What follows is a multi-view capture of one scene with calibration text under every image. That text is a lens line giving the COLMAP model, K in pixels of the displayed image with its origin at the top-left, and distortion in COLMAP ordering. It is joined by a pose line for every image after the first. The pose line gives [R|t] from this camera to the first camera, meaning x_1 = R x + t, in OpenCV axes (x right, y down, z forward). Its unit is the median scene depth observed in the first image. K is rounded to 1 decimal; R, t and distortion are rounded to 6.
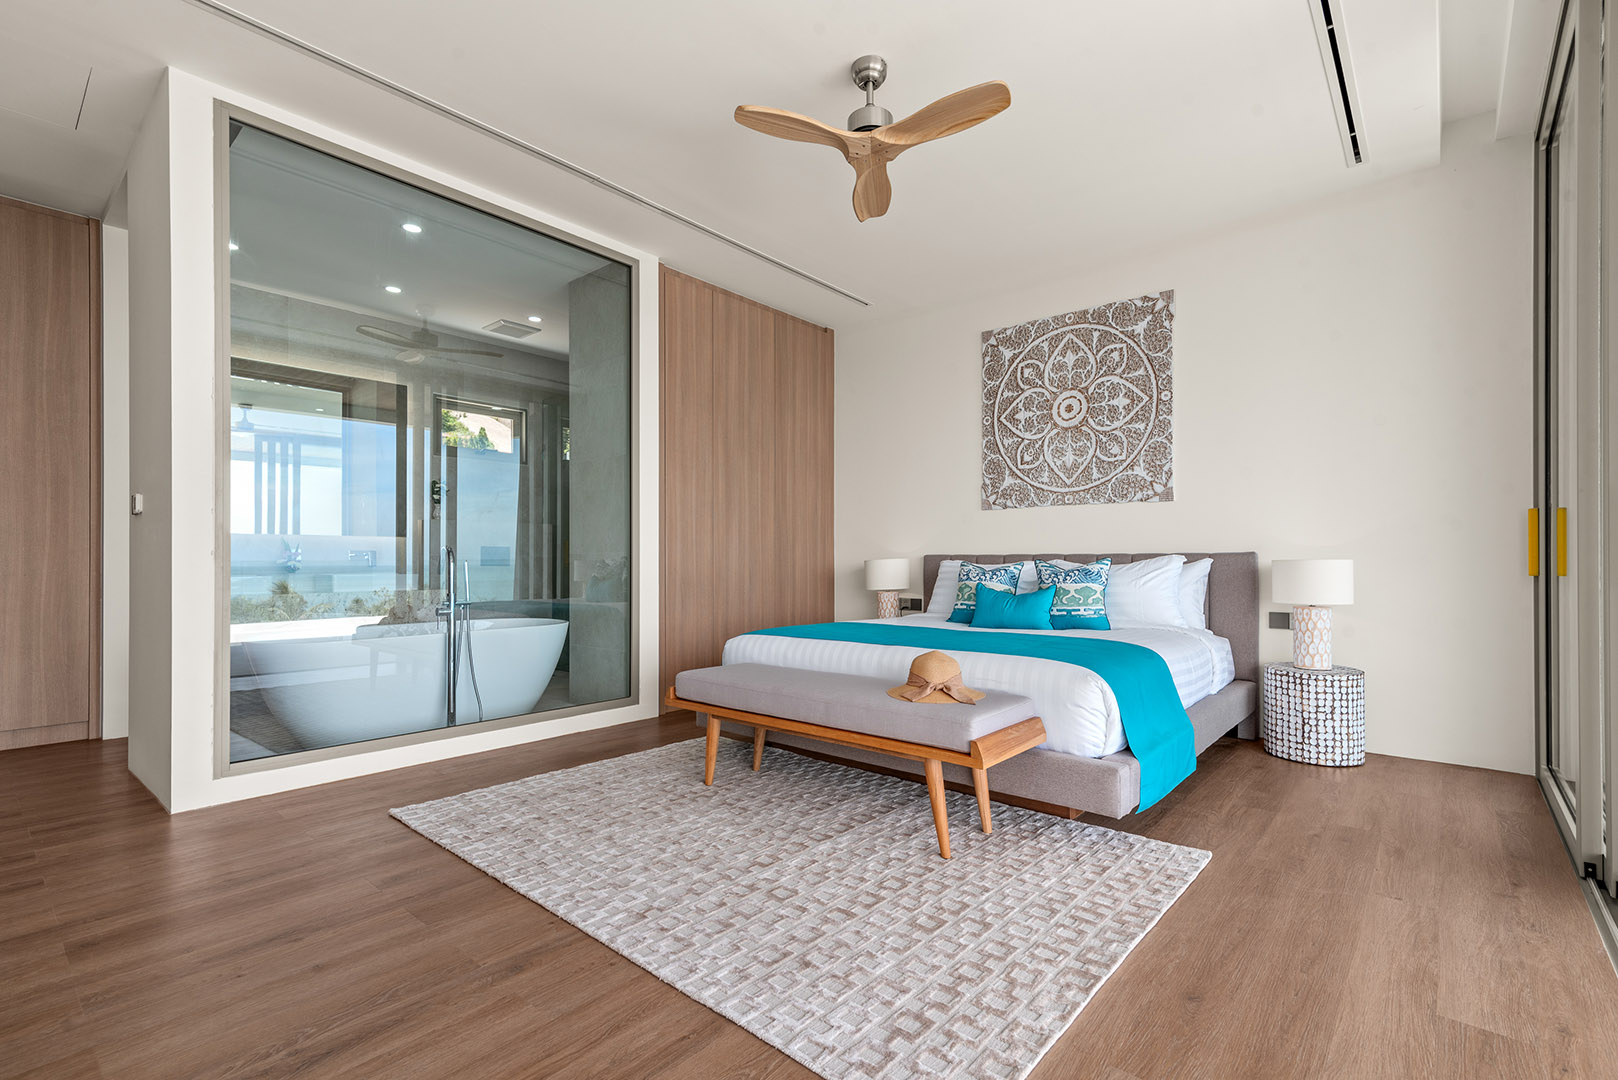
lens RADIAL K [[736.7, 0, 808.1], [0, 736.7, 554.8], [0, 0, 1]] dist [0.013687, -0.001224]
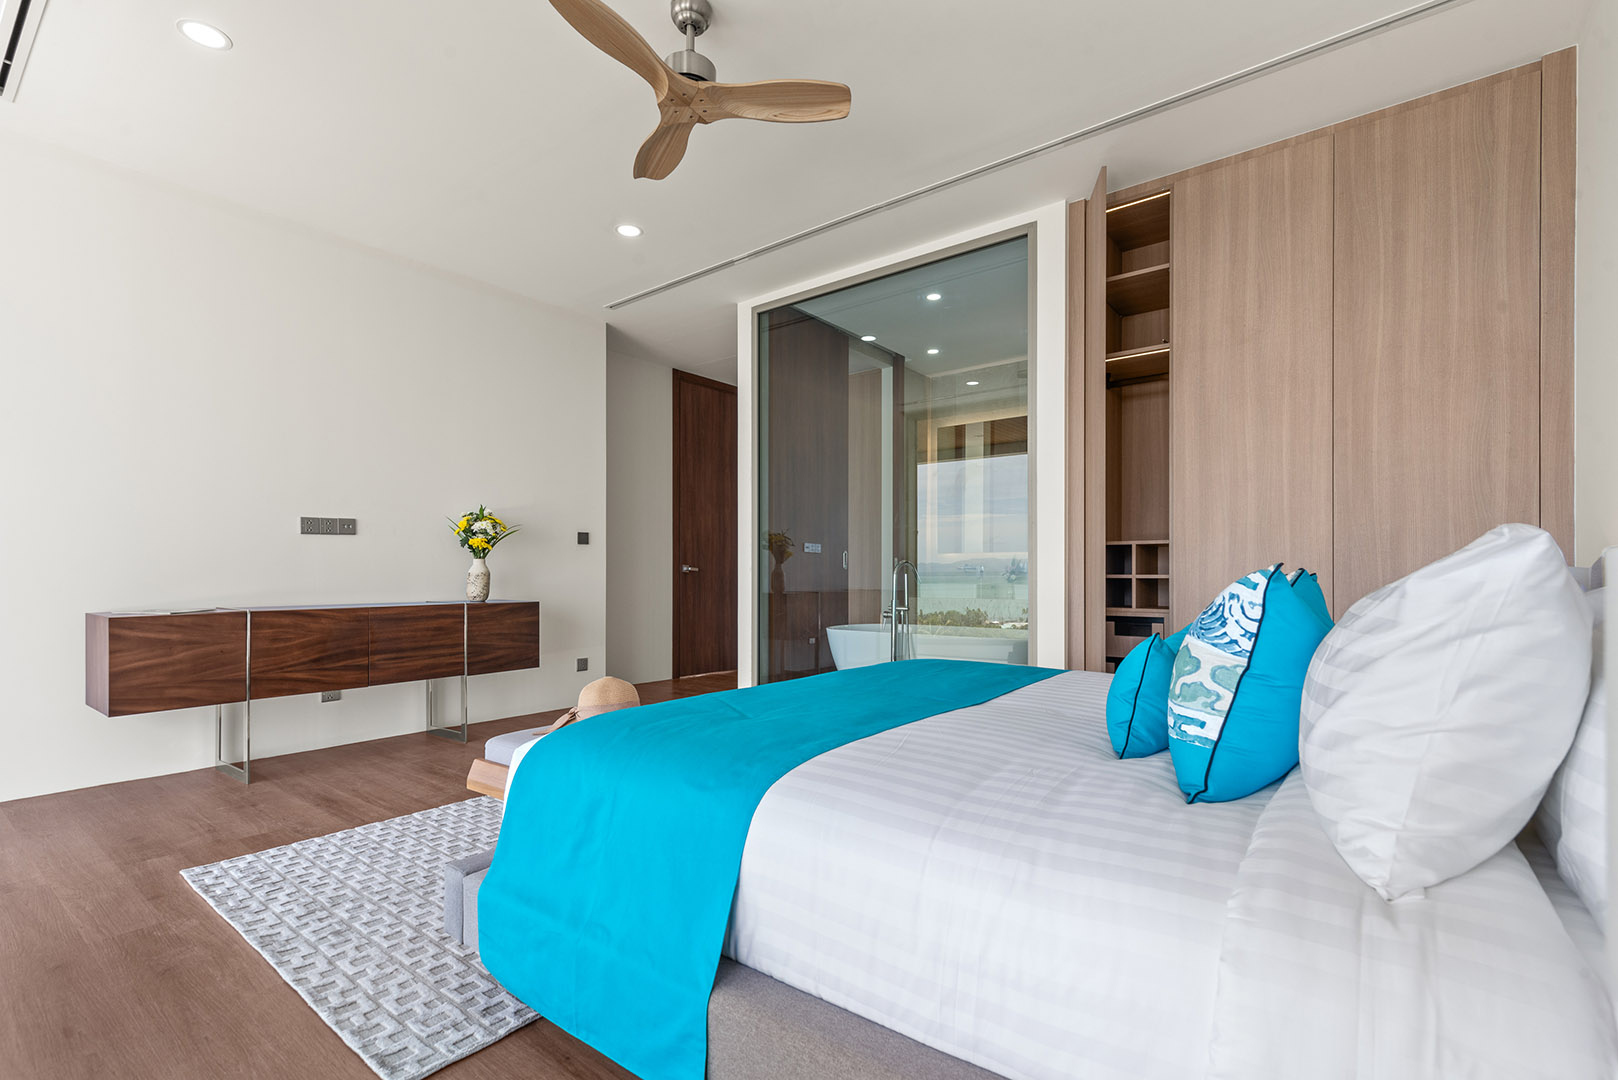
lens RADIAL K [[736.7, 0, 806.9], [0, 736.7, 572.3], [0, 0, 1]] dist [0.013687, -0.001224]
pose [[0.046431, -0.001801, -0.998920, 0.632157], [0.010505, 0.999944, -0.001315, 0.005982], [0.998866, -0.010433, 0.046447, 0.713153]]
